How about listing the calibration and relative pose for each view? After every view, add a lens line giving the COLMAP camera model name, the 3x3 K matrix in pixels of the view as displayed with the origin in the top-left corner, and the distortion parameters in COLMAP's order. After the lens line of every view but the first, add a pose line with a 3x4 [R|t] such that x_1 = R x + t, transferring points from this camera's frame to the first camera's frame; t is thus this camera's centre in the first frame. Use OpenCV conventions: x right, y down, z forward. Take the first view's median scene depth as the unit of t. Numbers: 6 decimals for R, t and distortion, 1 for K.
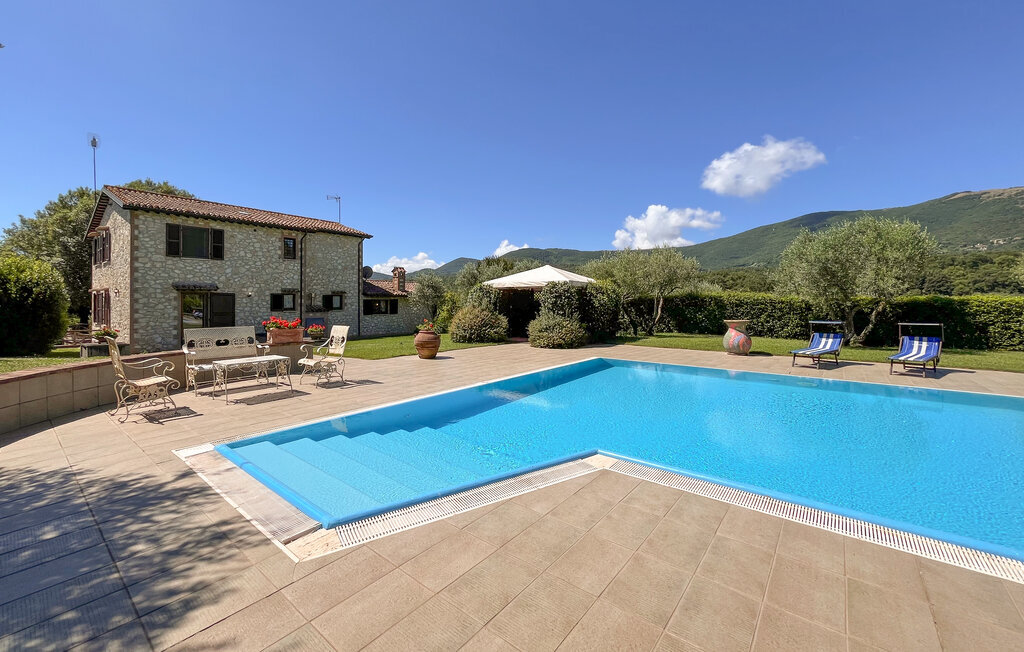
lens RADIAL K [[417.0, 0, 509.7], [0, 417.0, 299.3], [0, 0, 1]] dist [-0.000940, -0.000348]
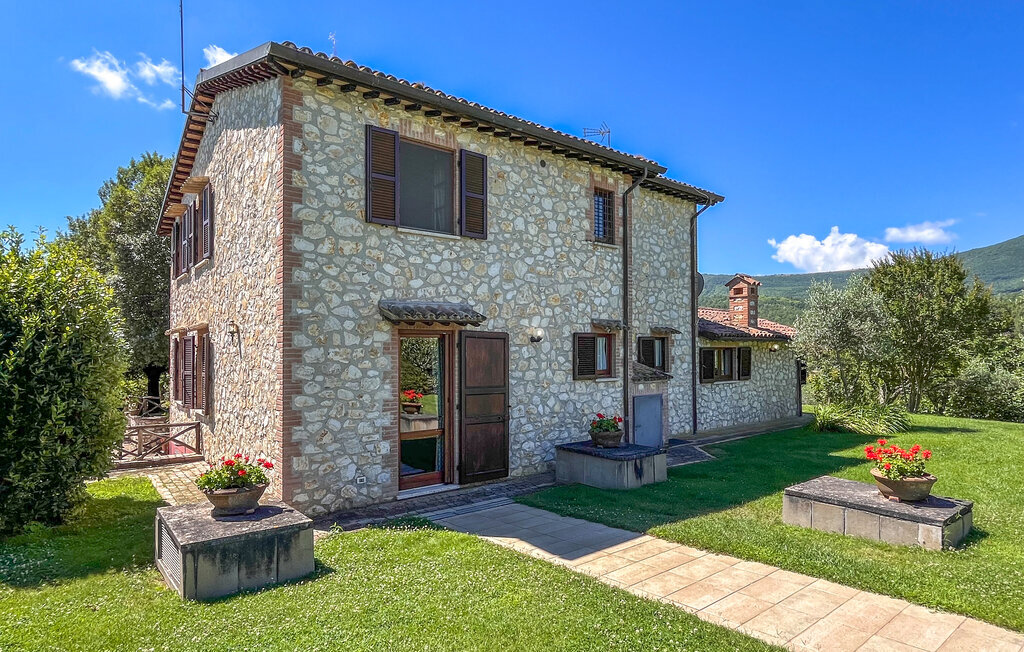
lens RADIAL K [[559.6, 0, 509.7], [0, 559.6, 339.0], [0, 0, 1]] dist [-0.000669, 0.000129]
pose [[0.975027, -0.011058, -0.221810, -0.528482], [0.007732, 0.999844, -0.015856, -0.000994], [0.221951, 0.013745, 0.974961, 0.506067]]
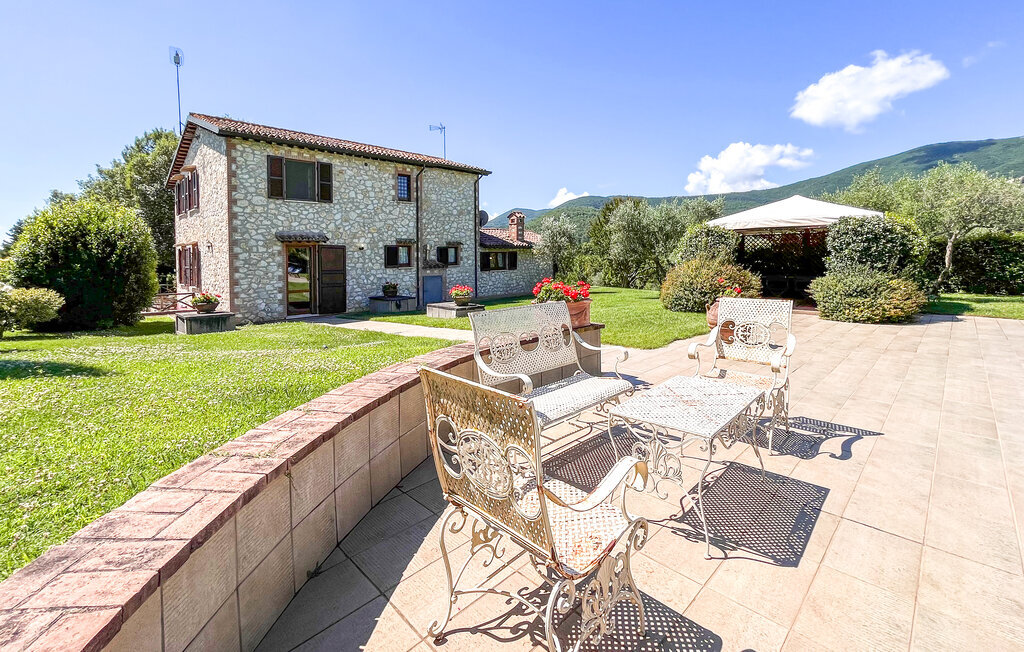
lens RADIAL K [[447.0, 0, 514.8], [0, 447.0, 261.0], [0, 0, 1]] dist [-0.002529, 0.000975]
pose [[0.993478, -0.012052, -0.113389, -0.240491], [0.014177, 0.999738, 0.017951, 0.003925], [0.113143, -0.019442, 0.993388, 0.196770]]
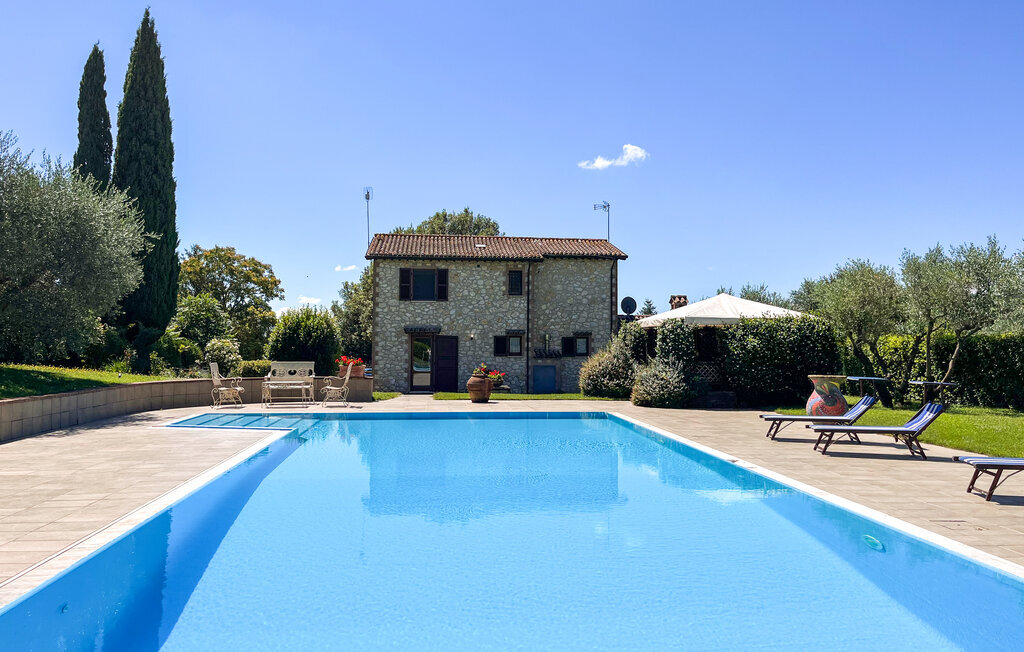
lens RADIAL K [[782.5, 0, 514.6], [0, 782.5, 302.1], [0, 0, 1]] dist [0.057850, -0.003004]
pose [[0.703248, -0.035573, -0.710054, 0.644190], [-0.001268, 0.998683, -0.051289, -0.000248], [0.710943, 0.036969, 0.702277, -0.133331]]
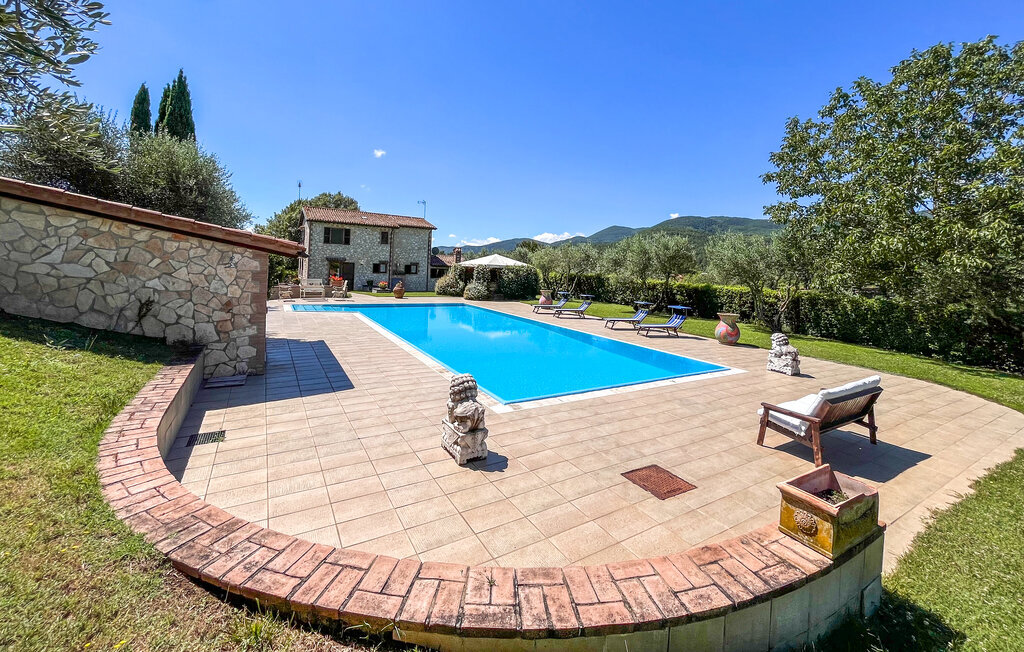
lens RADIAL K [[411.4, 0, 508.9], [0, 411.4, 268.3], [0, 0, 1]] dist [0.000003, 0.000002]
pose [[0.935659, 0.042267, -0.350364, 0.610005], [-0.040955, 0.999099, 0.011158, -0.037156], [0.350520, 0.003909, 0.936547, -0.466045]]
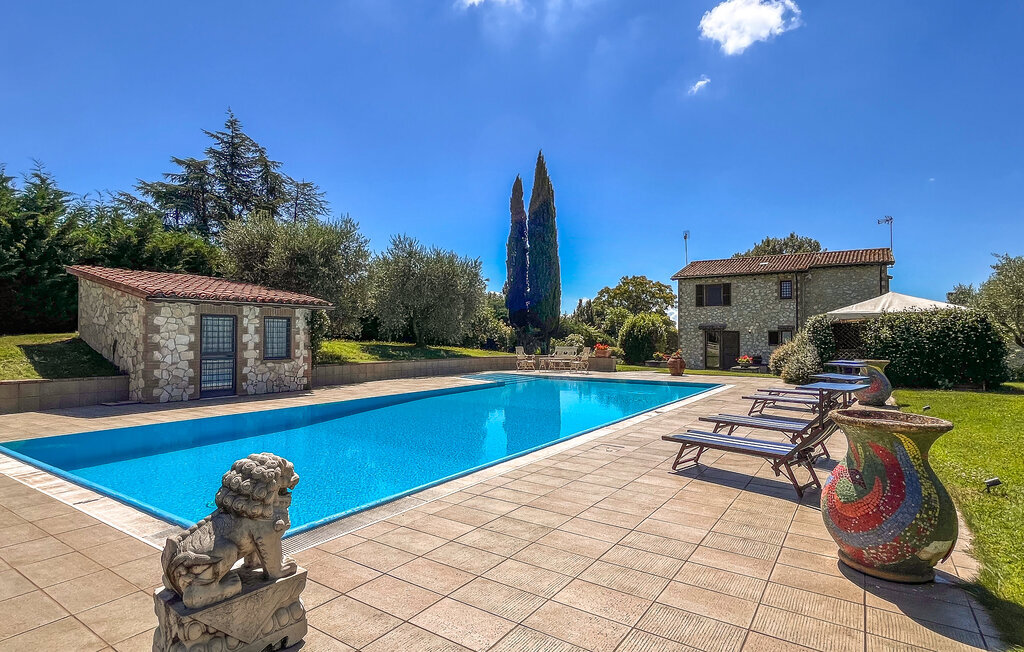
lens RADIAL K [[531.9, 0, 508.7], [0, 531.9, 323.5], [0, 0, 1]] dist [-0.001817, -0.001095]
pose [[0.082463, -0.025880, -0.996258, 0.878619], [0.001663, 0.999665, -0.025830, 0.003771], [0.996593, 0.000474, 0.082478, 0.150037]]
